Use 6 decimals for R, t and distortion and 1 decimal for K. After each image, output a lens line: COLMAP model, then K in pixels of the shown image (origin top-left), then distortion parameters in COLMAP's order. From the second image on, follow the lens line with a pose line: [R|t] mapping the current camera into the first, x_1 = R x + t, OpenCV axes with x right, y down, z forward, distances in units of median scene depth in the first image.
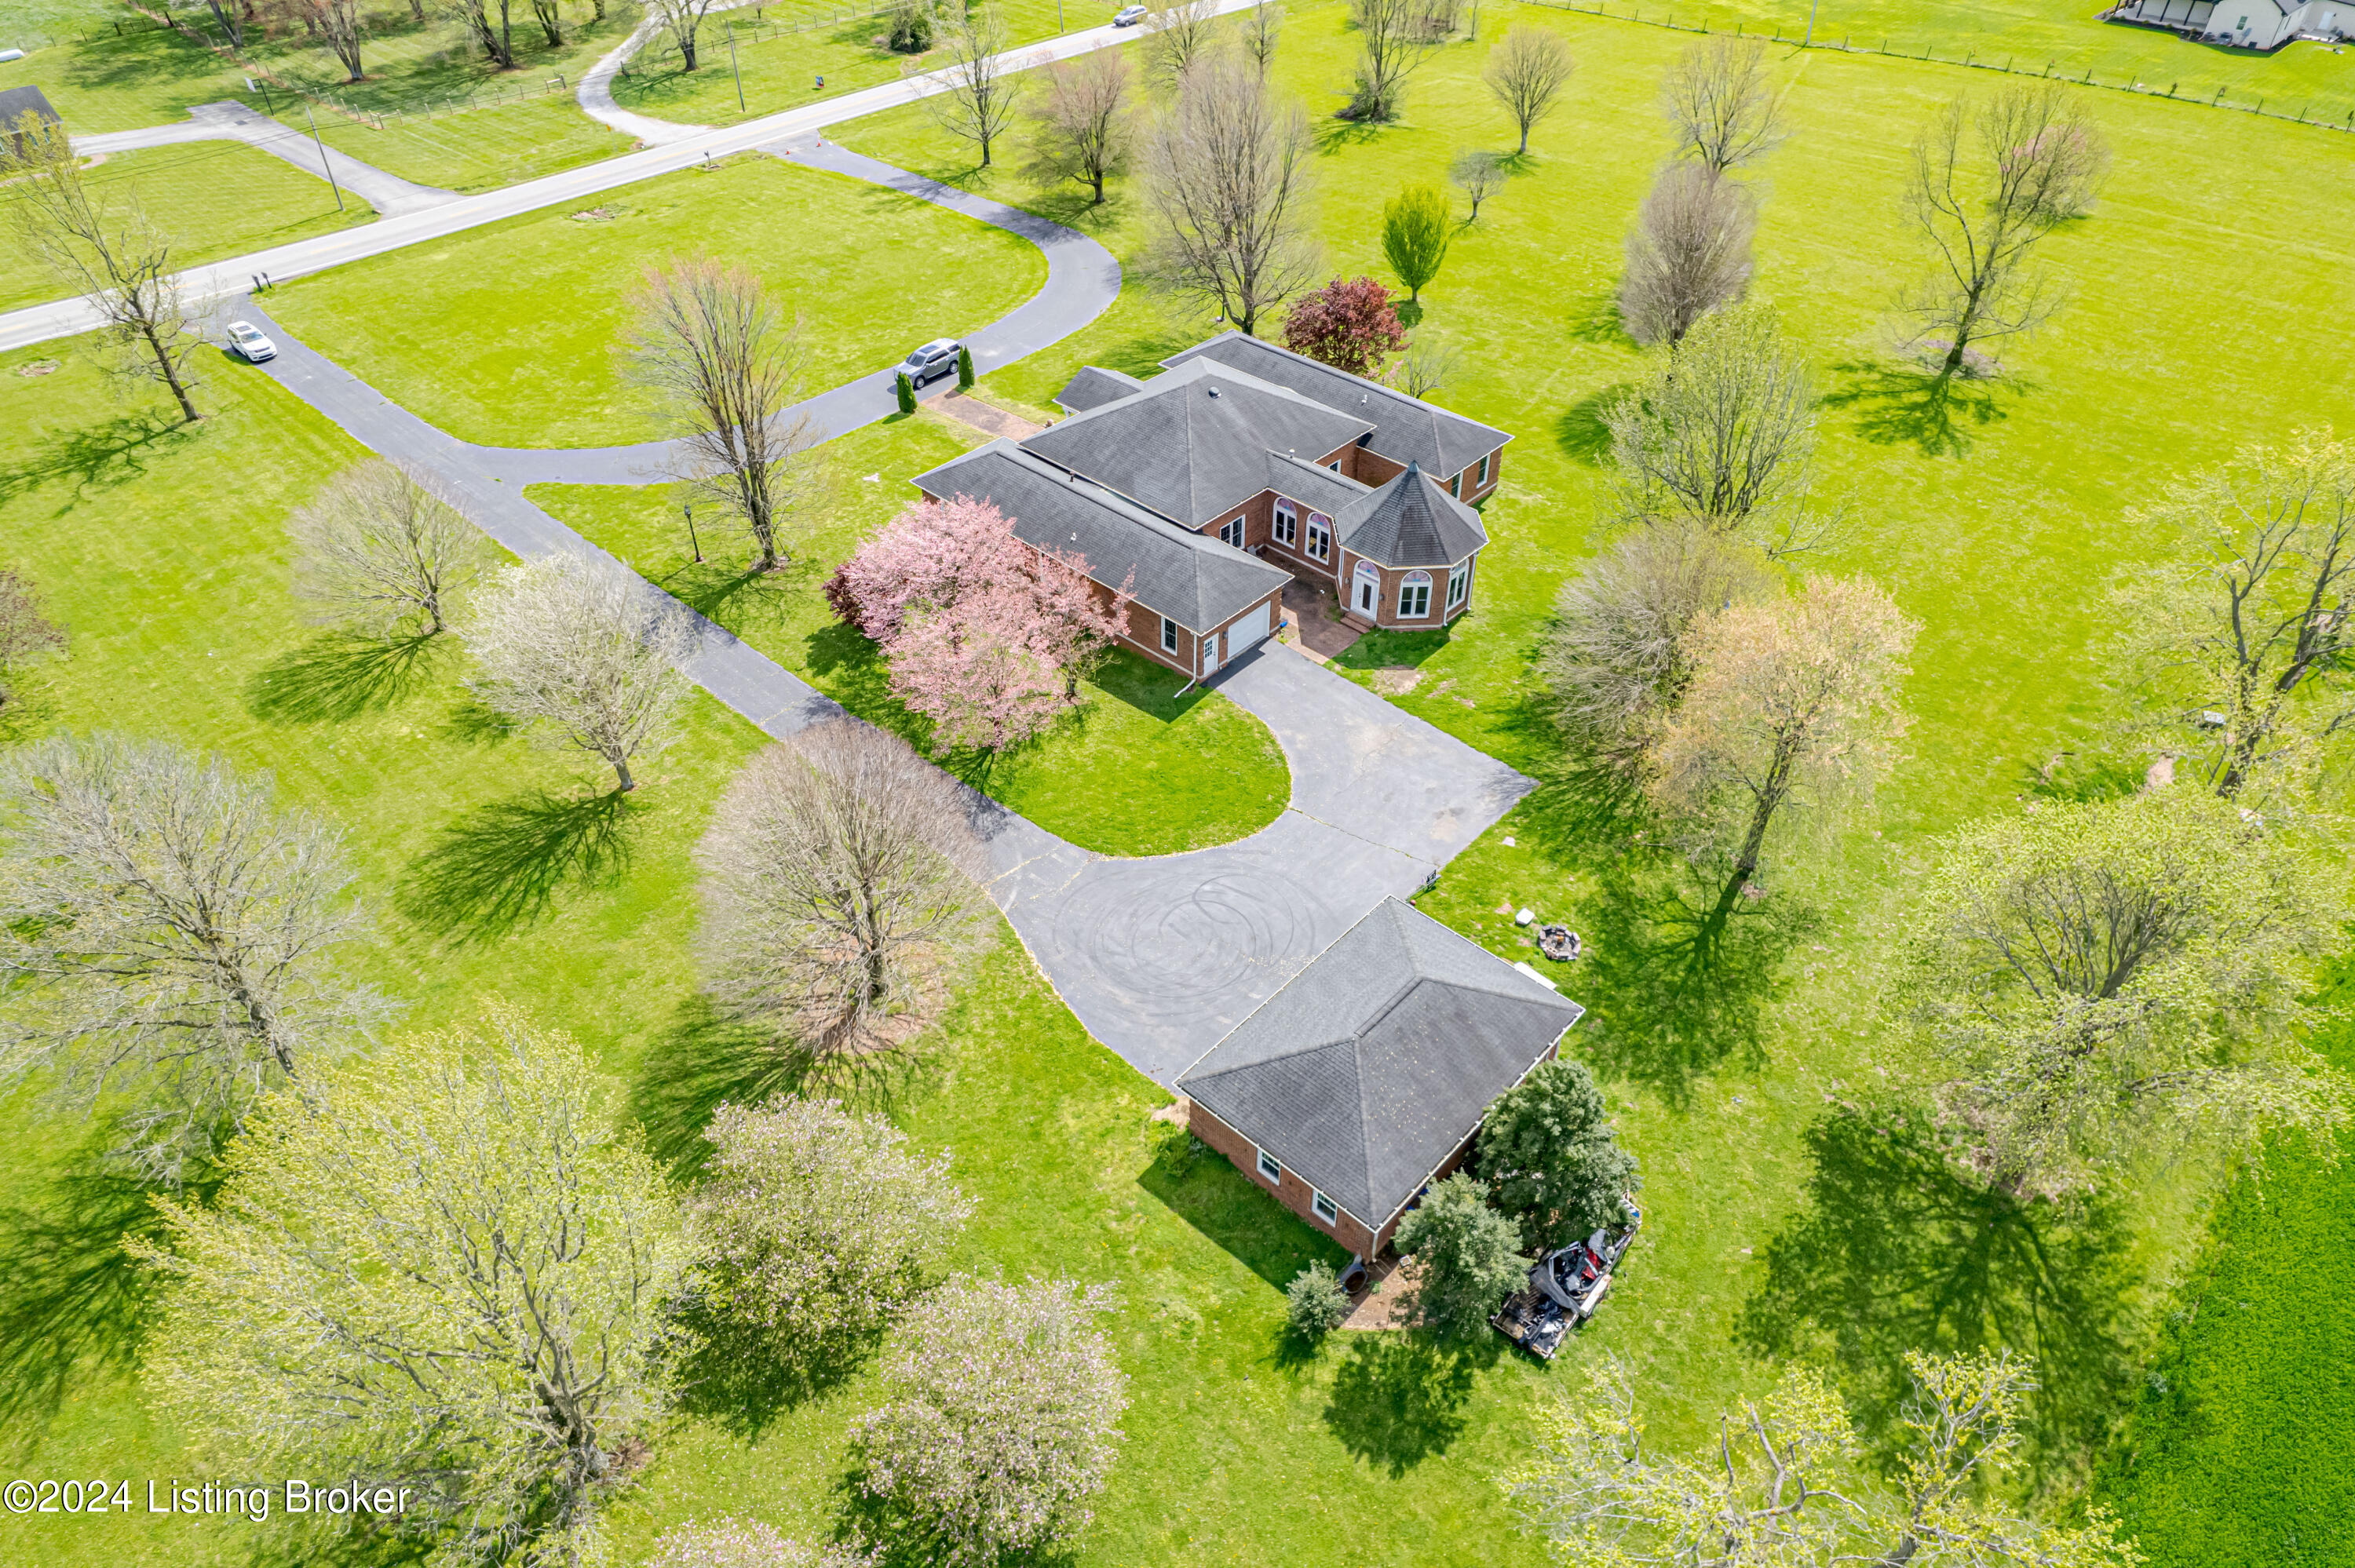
lens RADIAL K [[1516.8, 0, 1201.2], [0, 1516.8, 782.3], [0, 0, 1]] dist [-0.092983, 0.076479]
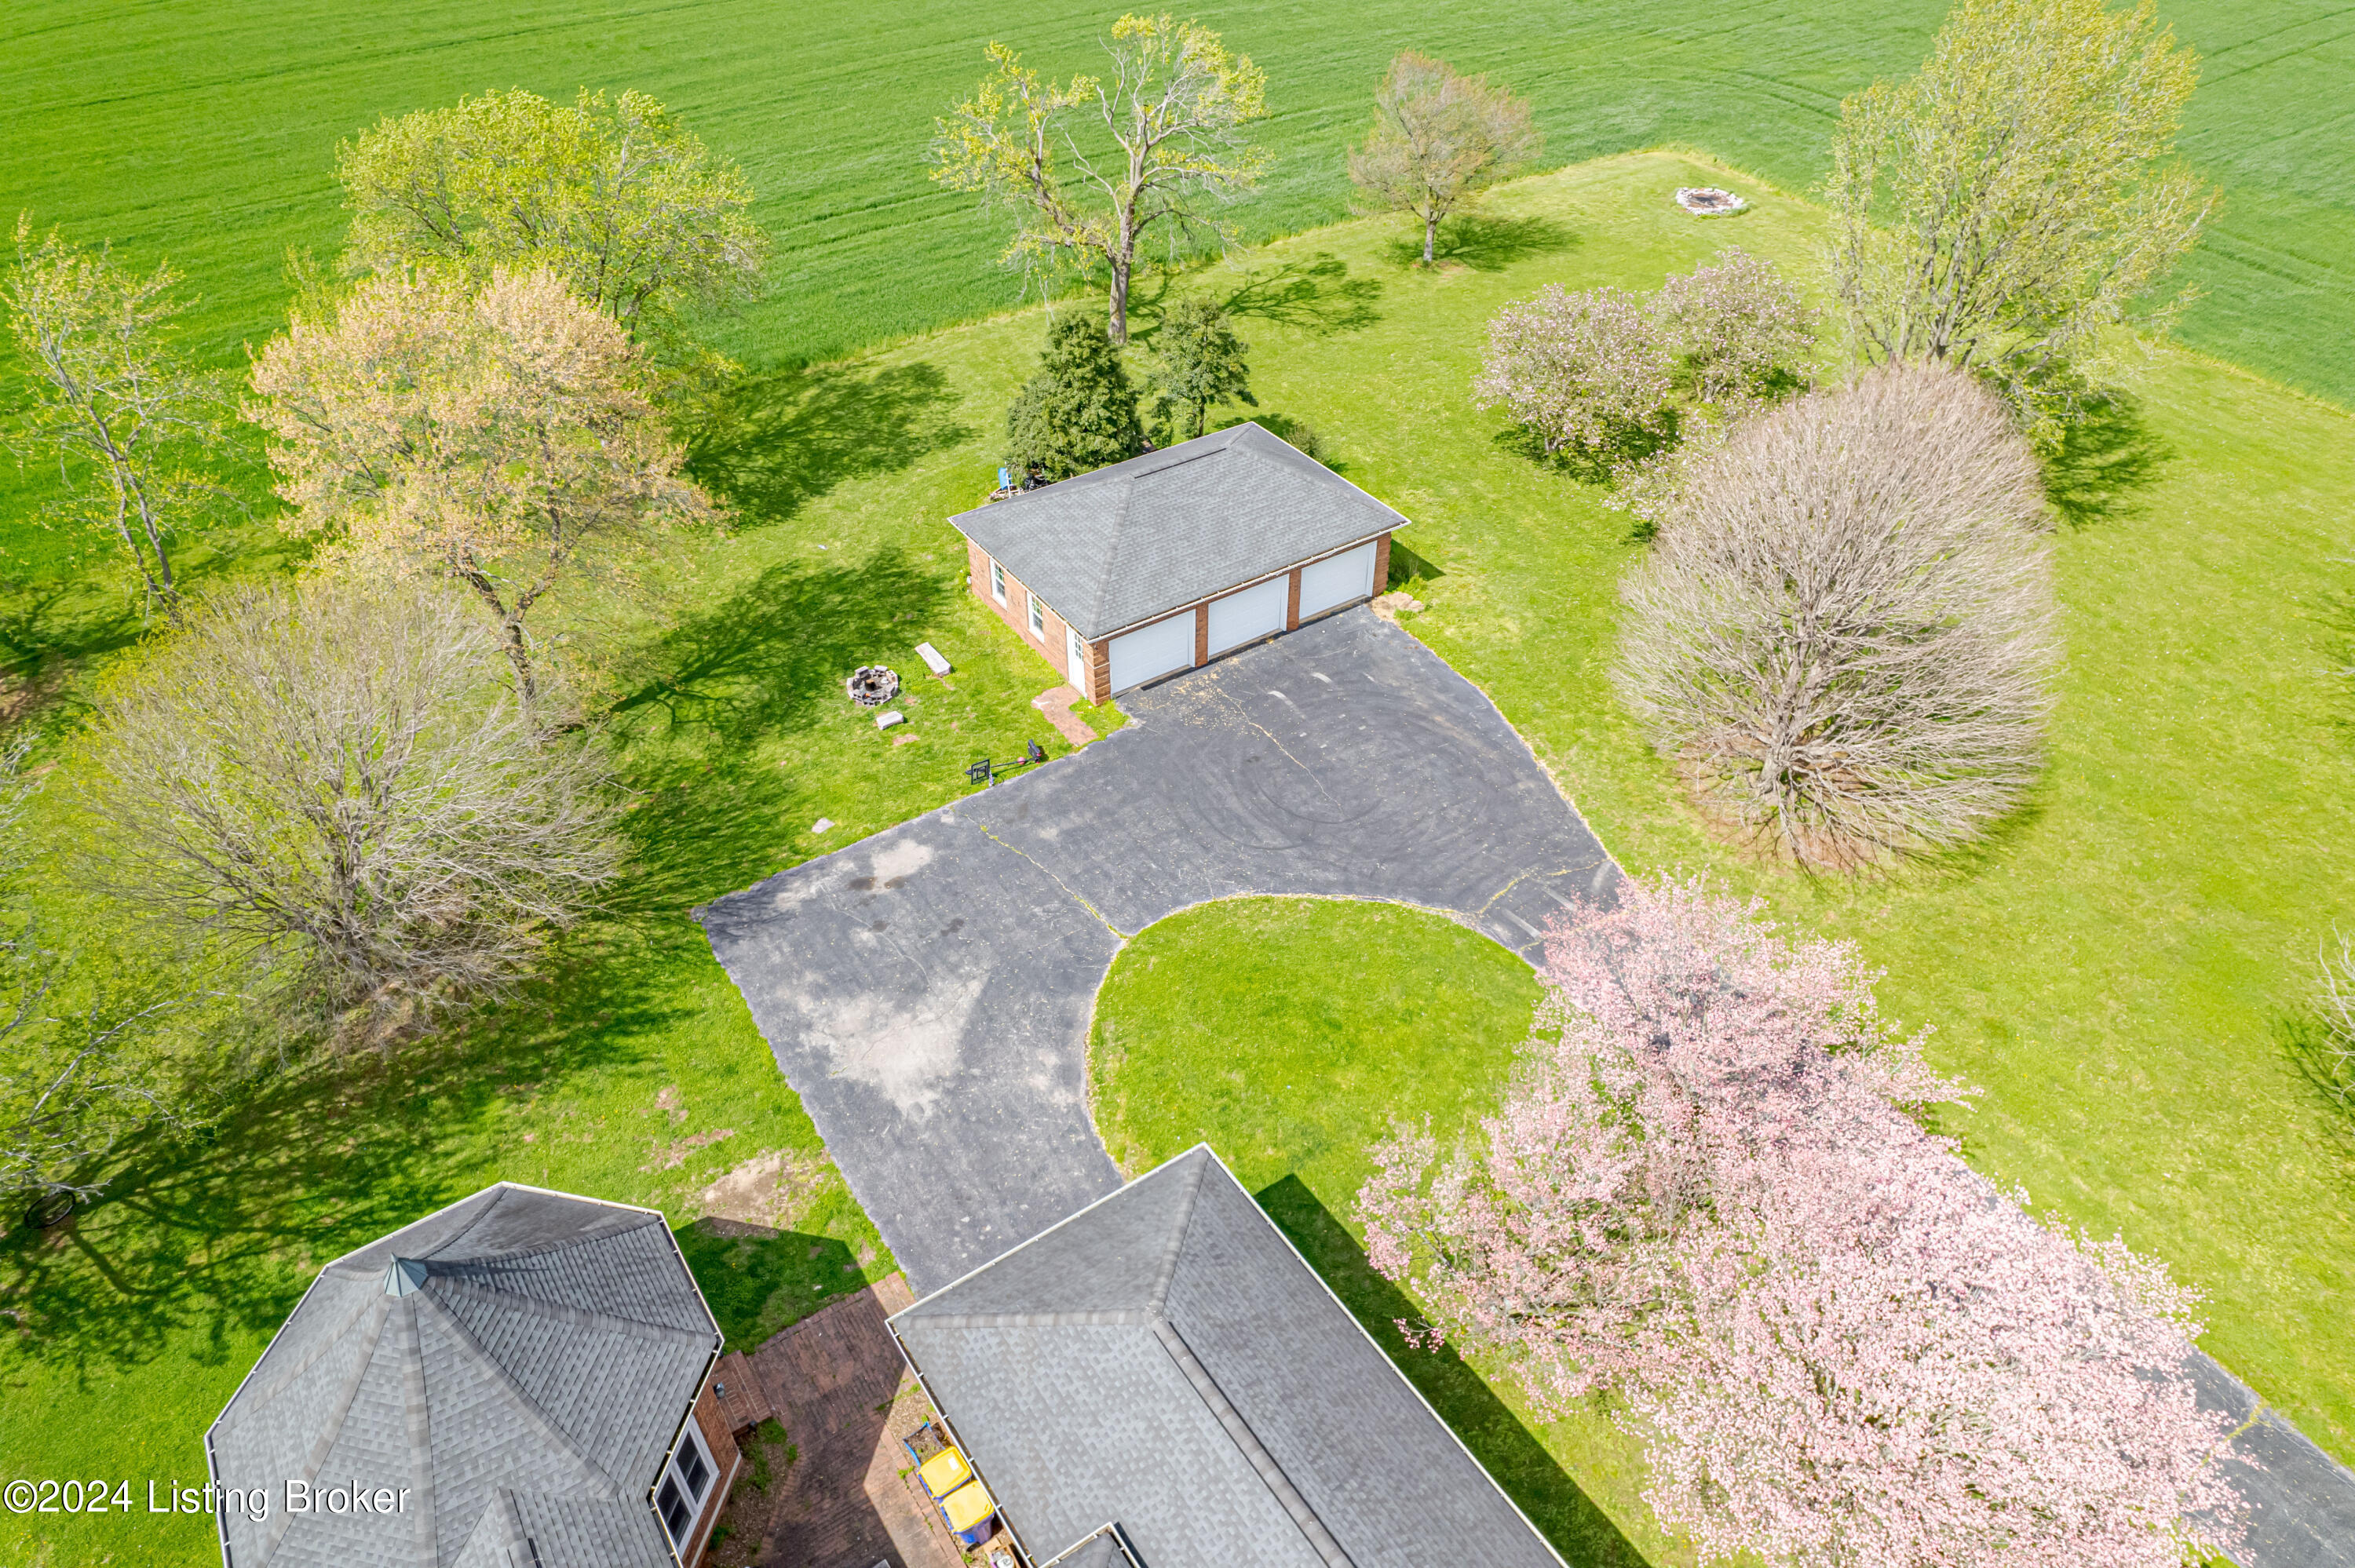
lens RADIAL K [[1549.1, 0, 1160.1], [0, 1549.1, 793.5], [0, 0, 1]] dist [-0.095434, 0.078668]
pose [[-0.969133, -0.143703, 0.200326, -0.042301], [0.170403, 0.196772, 0.965528, -0.374585], [-0.178168, 0.969861, -0.166211, 0.700455]]
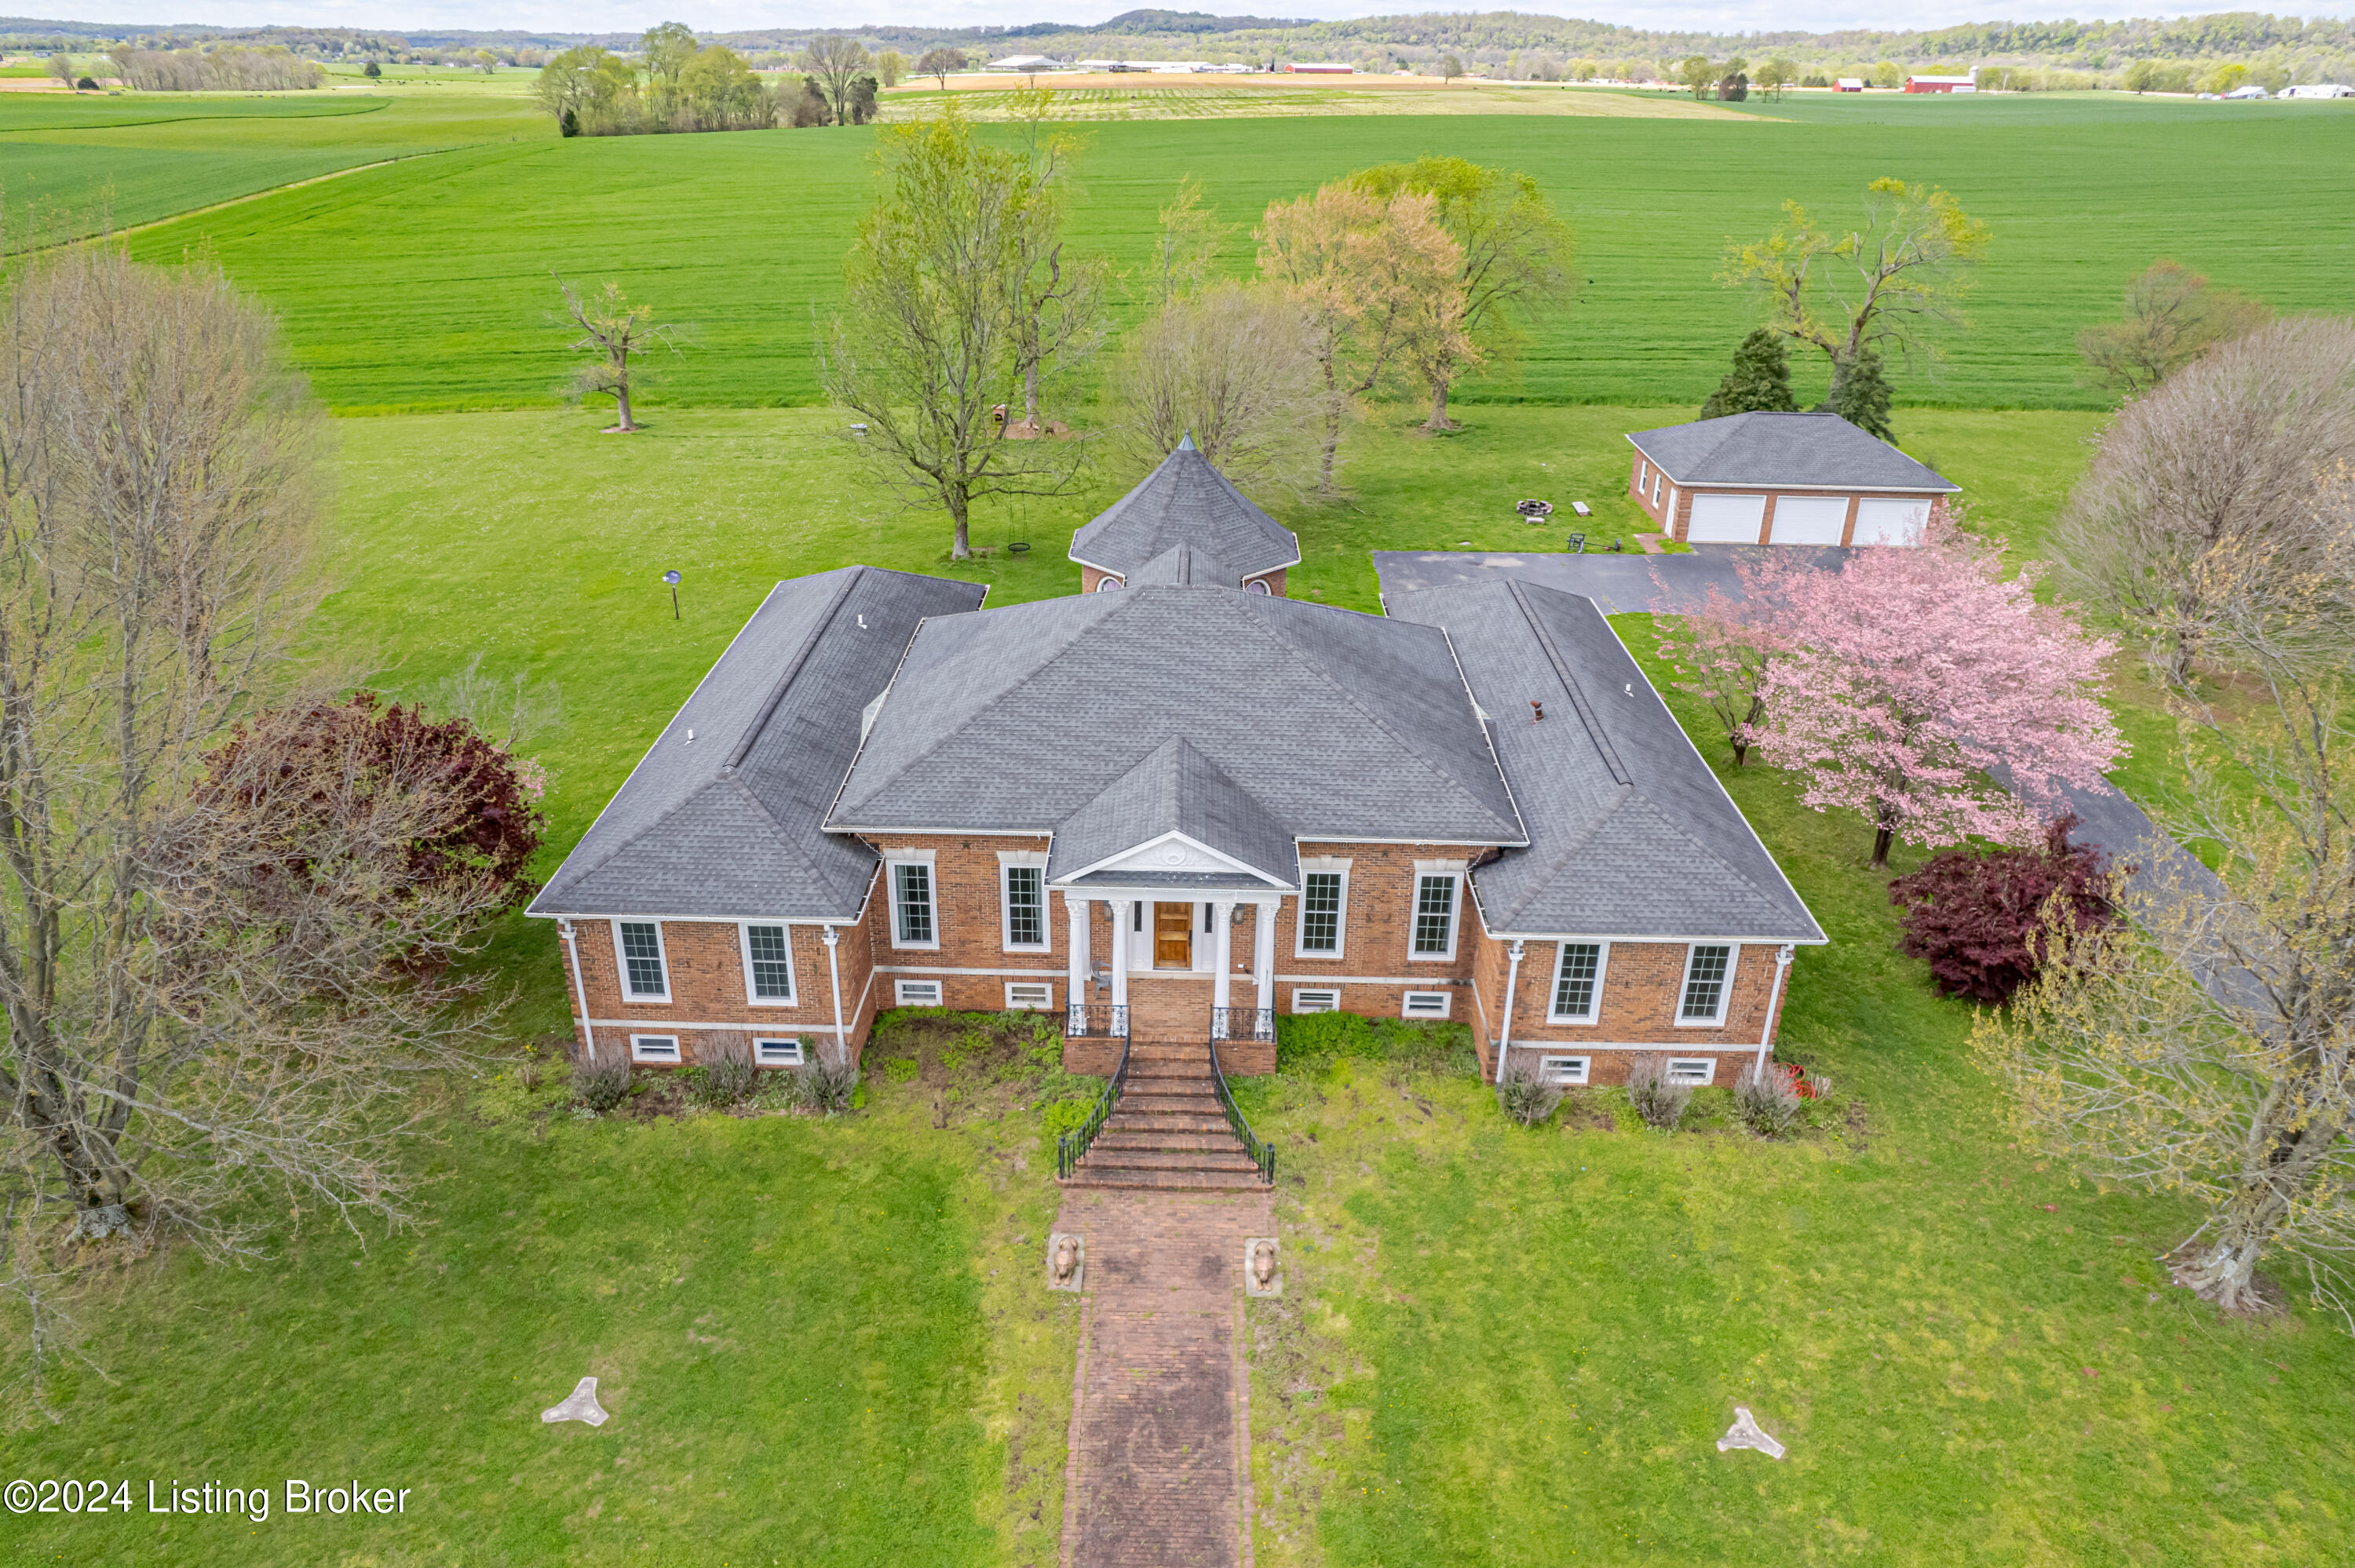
lens RADIAL K [[1549.1, 0, 1160.1], [0, 1549.1, 793.5], [0, 0, 1]] dist [-0.095434, 0.078668]
pose [[-0.661522, -0.343971, 0.666388, -0.255033], [0.475605, 0.494608, 0.727436, -0.463854], [-0.579818, 0.798152, -0.163600, 0.921482]]
